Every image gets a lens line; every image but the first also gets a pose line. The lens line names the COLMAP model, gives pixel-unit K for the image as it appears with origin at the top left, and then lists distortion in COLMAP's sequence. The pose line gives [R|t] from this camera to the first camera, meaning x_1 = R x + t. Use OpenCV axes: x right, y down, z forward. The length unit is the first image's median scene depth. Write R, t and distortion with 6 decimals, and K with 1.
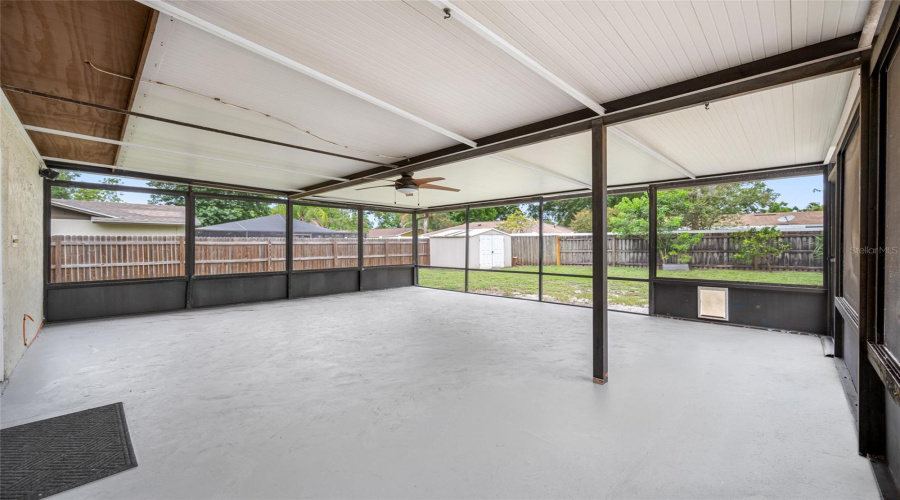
lens RADIAL K [[356.5, 0, 448.9], [0, 356.5, 247.0], [0, 0, 1]] dist [-0.004400, -0.000271]
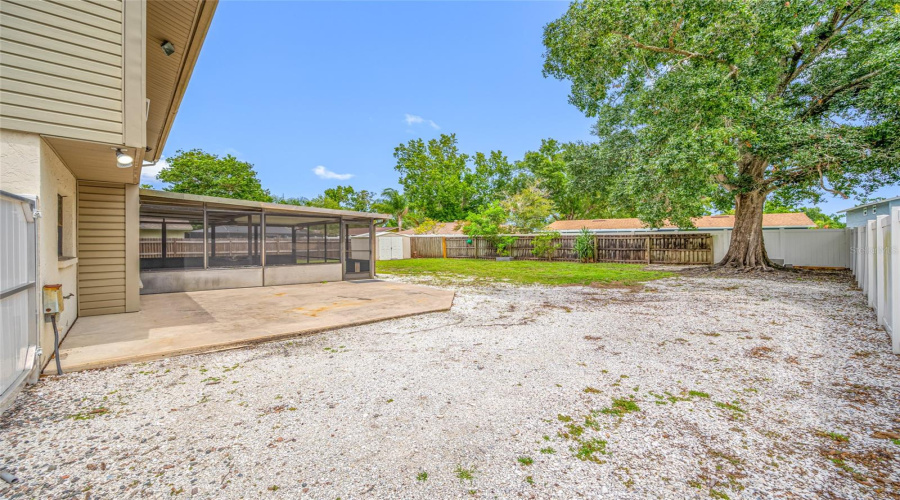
lens RADIAL K [[356.5, 0, 445.9], [0, 356.5, 243.5], [0, 0, 1]] dist [-0.004400, -0.000271]
pose [[0.997848, 0.001823, -0.065540, 1.089070], [-0.001741, 0.999998, 0.001310, -0.020589], [0.065543, -0.001193, 0.997849, -1.071218]]
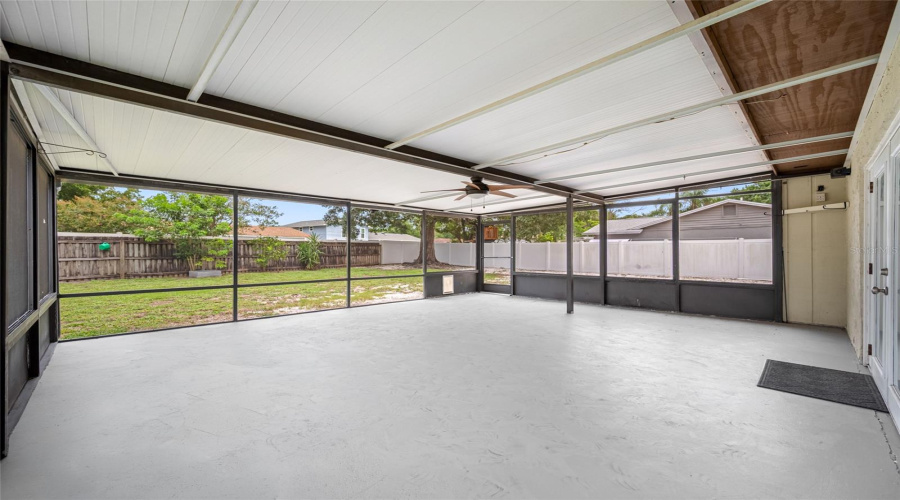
lens RADIAL K [[356.5, 0, 448.1], [0, 356.5, 252.1], [0, 0, 1]] dist [-0.004400, -0.000271]
pose [[0.017733, -0.001465, 0.999842, -0.737187], [0.003691, 0.999992, 0.001399, -0.003504], [-0.999836, 0.003665, 0.017738, 0.697074]]
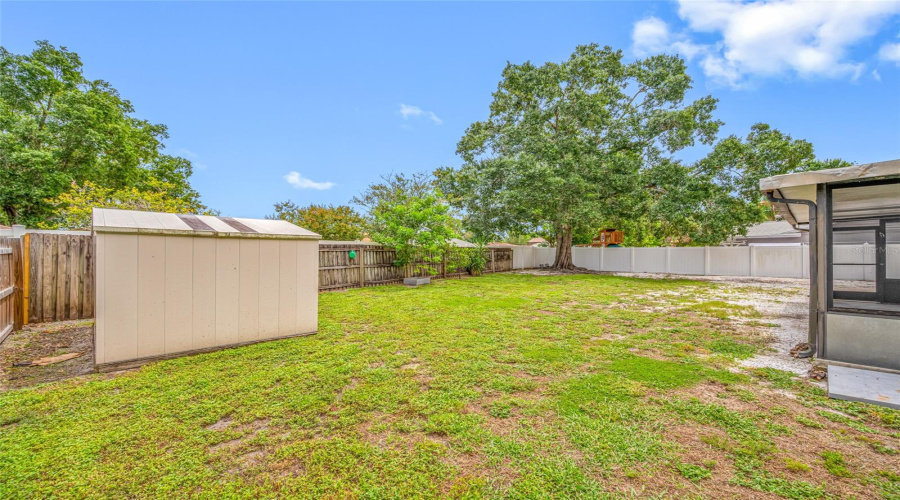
lens RADIAL K [[356.5, 0, 446.8], [0, 356.5, 251.2], [0, 0, 1]] dist [-0.004400, -0.000271]
pose [[0.011196, 0.006473, 0.999916, -0.731531], [0.009031, 0.999938, -0.006574, -0.036501], [-0.999897, 0.009104, 0.011137, 2.021119]]
